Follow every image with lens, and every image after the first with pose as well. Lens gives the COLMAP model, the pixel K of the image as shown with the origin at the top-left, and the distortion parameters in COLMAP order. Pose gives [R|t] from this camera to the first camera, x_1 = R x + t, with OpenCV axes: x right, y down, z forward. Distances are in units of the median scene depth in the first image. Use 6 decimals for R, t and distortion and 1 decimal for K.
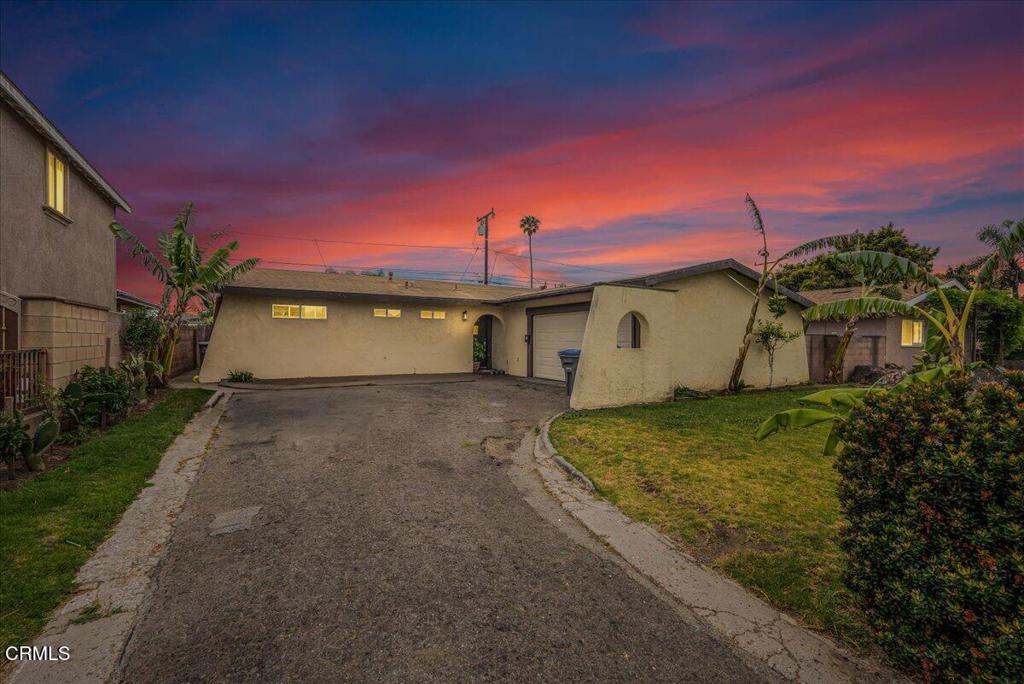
lens RADIAL K [[445.8, 0, 511.7], [0, 445.8, 346.6], [0, 0, 1]] dist [0.004439, -0.000306]
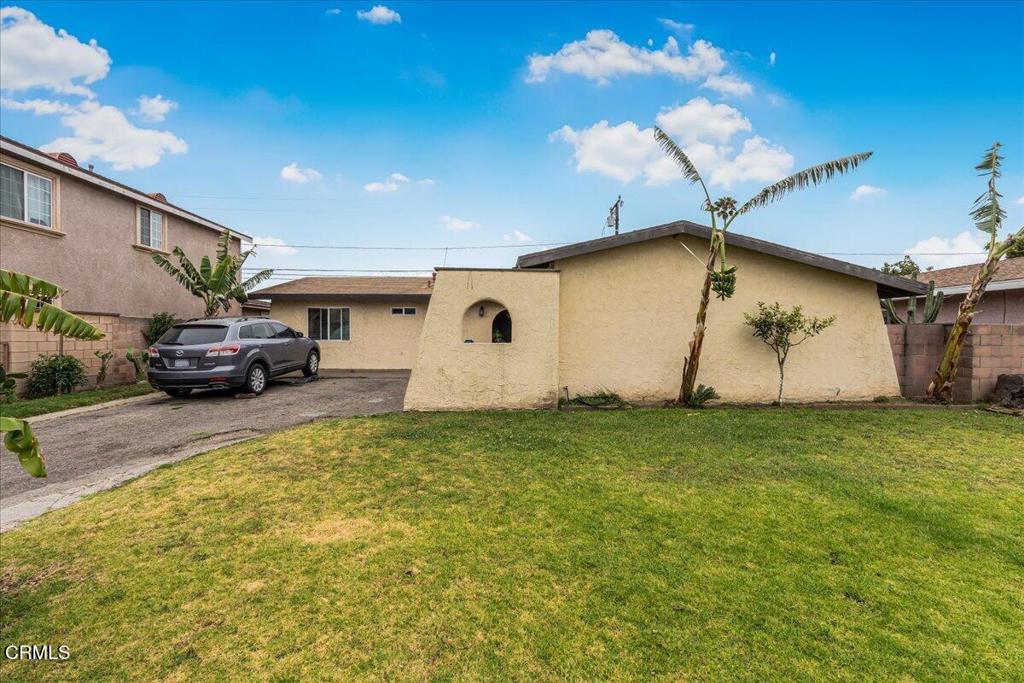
lens RADIAL K [[442.4, 0, 512.0], [0, 442.4, 345.9], [0, 0, 1]] dist [0.004563, -0.000375]
pose [[0.889725, 0.003457, -0.456484, 0.570444], [-0.002628, 0.999994, 0.002450, 0.005882], [0.456489, -0.000980, 0.889728, 0.225892]]
